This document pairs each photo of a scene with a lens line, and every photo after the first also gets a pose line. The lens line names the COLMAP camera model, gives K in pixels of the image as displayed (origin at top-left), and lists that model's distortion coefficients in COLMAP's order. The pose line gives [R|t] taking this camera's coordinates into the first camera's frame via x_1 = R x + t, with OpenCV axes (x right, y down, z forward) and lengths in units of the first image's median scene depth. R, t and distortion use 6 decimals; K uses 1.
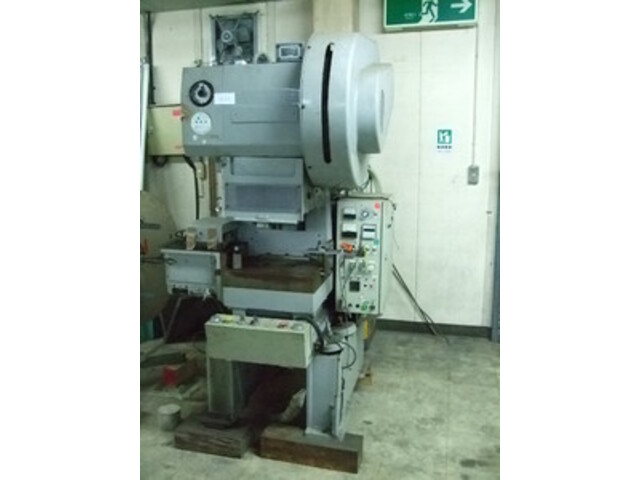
lens RADIAL K [[503.0, 0, 321.8], [0, 503.0, 239.8], [0, 0, 1]] dist [-0.015572, -0.000935]
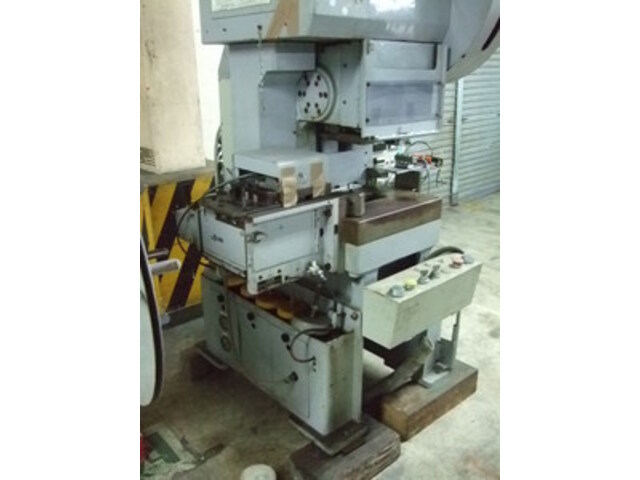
lens RADIAL K [[503.0, 0, 317.3], [0, 503.0, 240.4], [0, 0, 1]] dist [-0.015572, -0.000935]
pose [[0.567061, -0.278505, 0.775163, -0.712745], [0.154722, 0.960366, 0.231860, -0.072939], [-0.809014, -0.011544, 0.587676, 0.640769]]
